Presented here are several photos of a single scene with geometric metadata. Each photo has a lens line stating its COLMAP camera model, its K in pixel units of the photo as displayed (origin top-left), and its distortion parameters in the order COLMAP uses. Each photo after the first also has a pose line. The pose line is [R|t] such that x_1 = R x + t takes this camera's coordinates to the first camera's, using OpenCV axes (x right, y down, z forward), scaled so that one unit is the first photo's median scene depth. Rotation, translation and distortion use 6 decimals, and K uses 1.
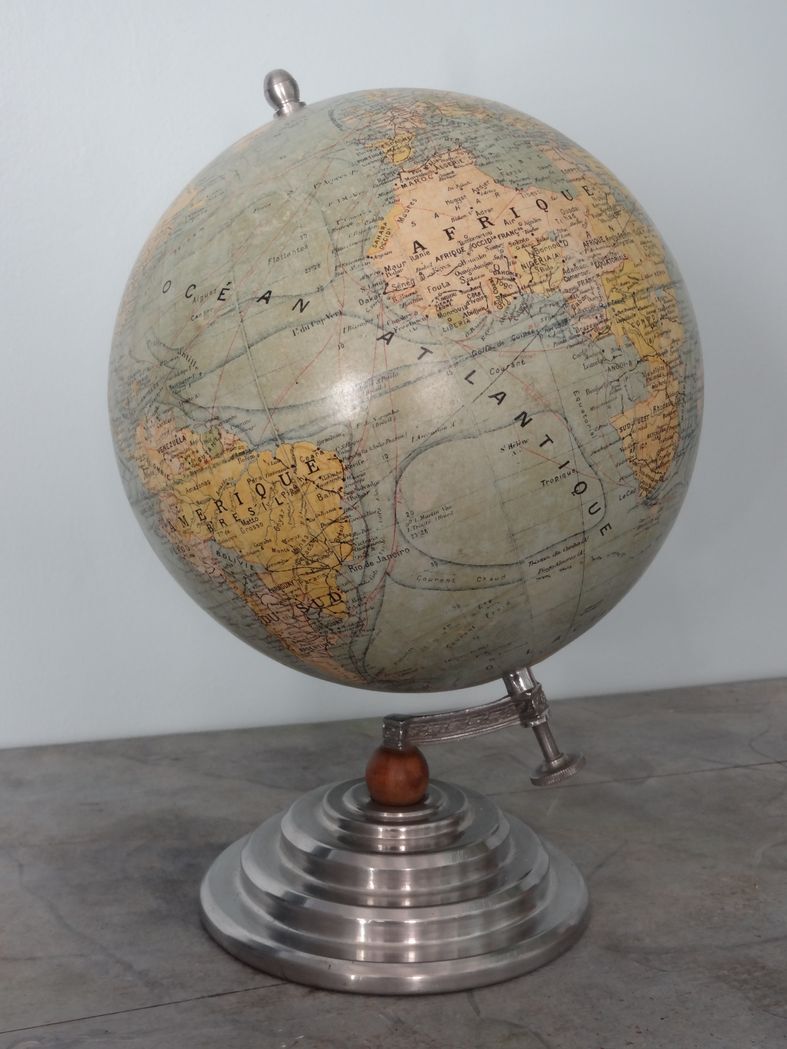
lens RADIAL K [[1369.1, 0, 393.5], [0, 1369.1, 524.5], [0, 0, 1]] dist [-0.044122, 0.025957]
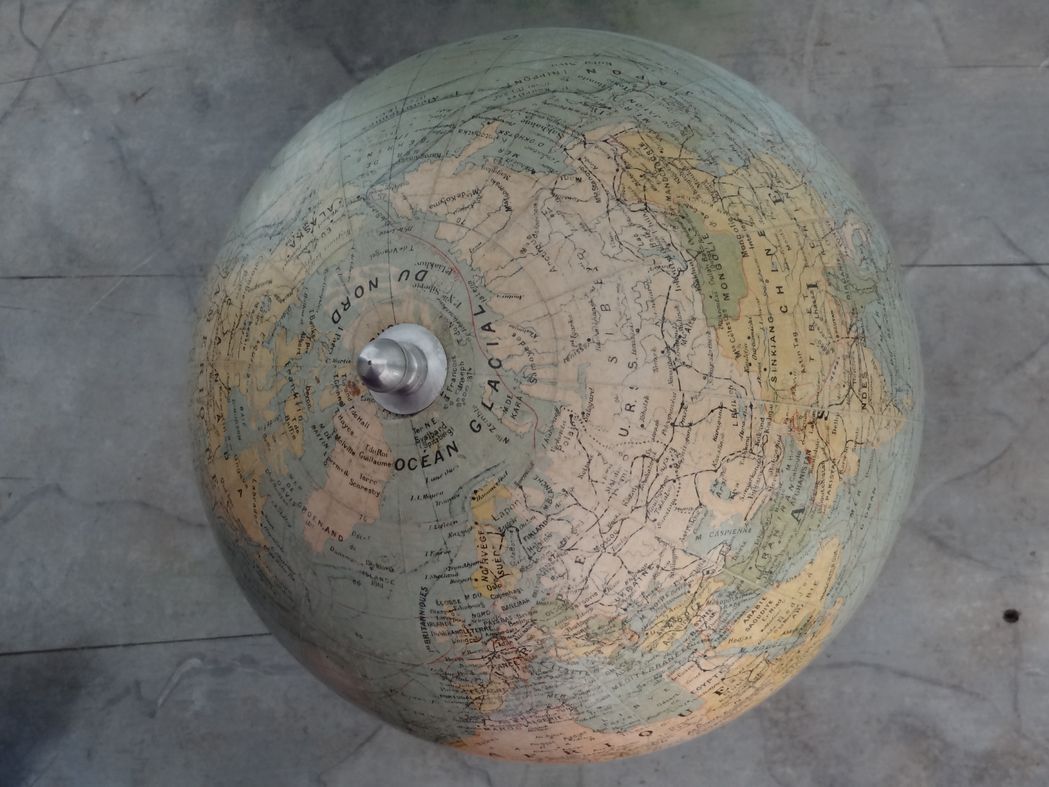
lens RADIAL K [[1812.9, 0, 524.5], [0, 1812.9, 393.5], [0, 0, 1]] dist [0.000732, -0.000844]
pose [[0.978282, 0.206650, 0.016156, -0.032245], [-0.026354, 0.046692, 0.998562, -1.416573], [0.205598, -0.977300, 0.051124, 1.144492]]
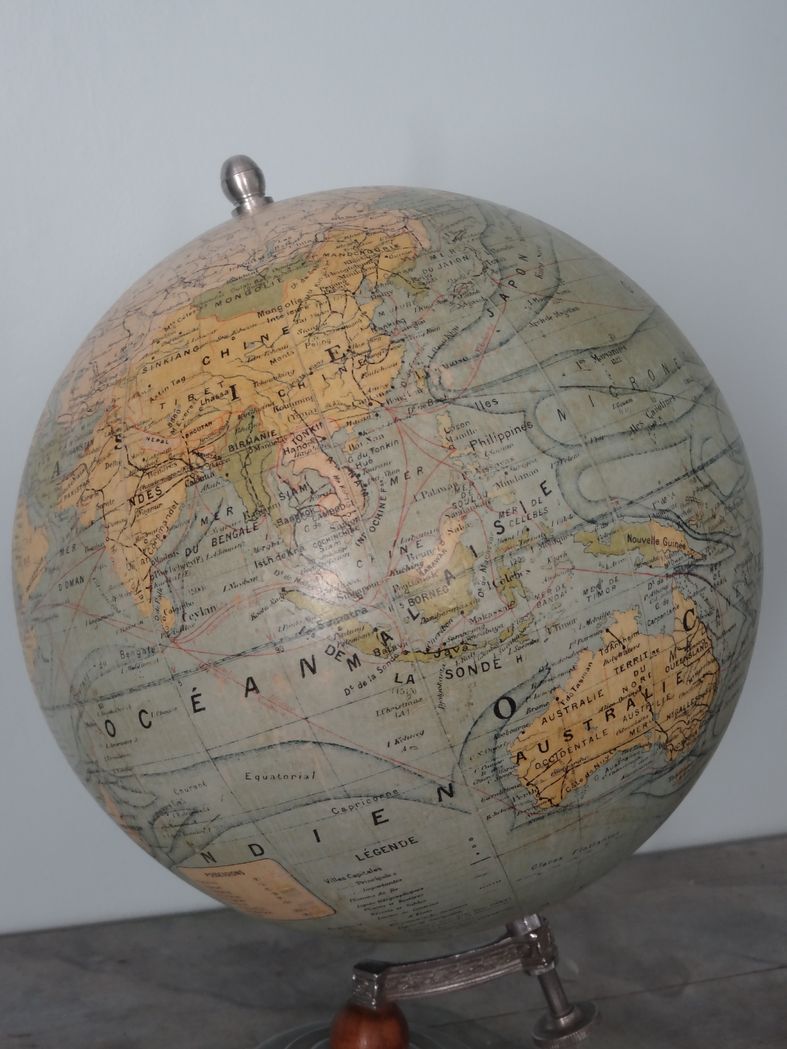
lens RADIAL K [[1369.1, 0, 393.5], [0, 1369.1, 524.5], [0, 0, 1]] dist [-0.044122, 0.025957]
pose [[-0.388289, 0.584371, -0.712561, 0.690142], [0.491530, 0.785387, 0.376251, -0.499036], [0.779506, -0.204151, -0.592193, 1.802133]]
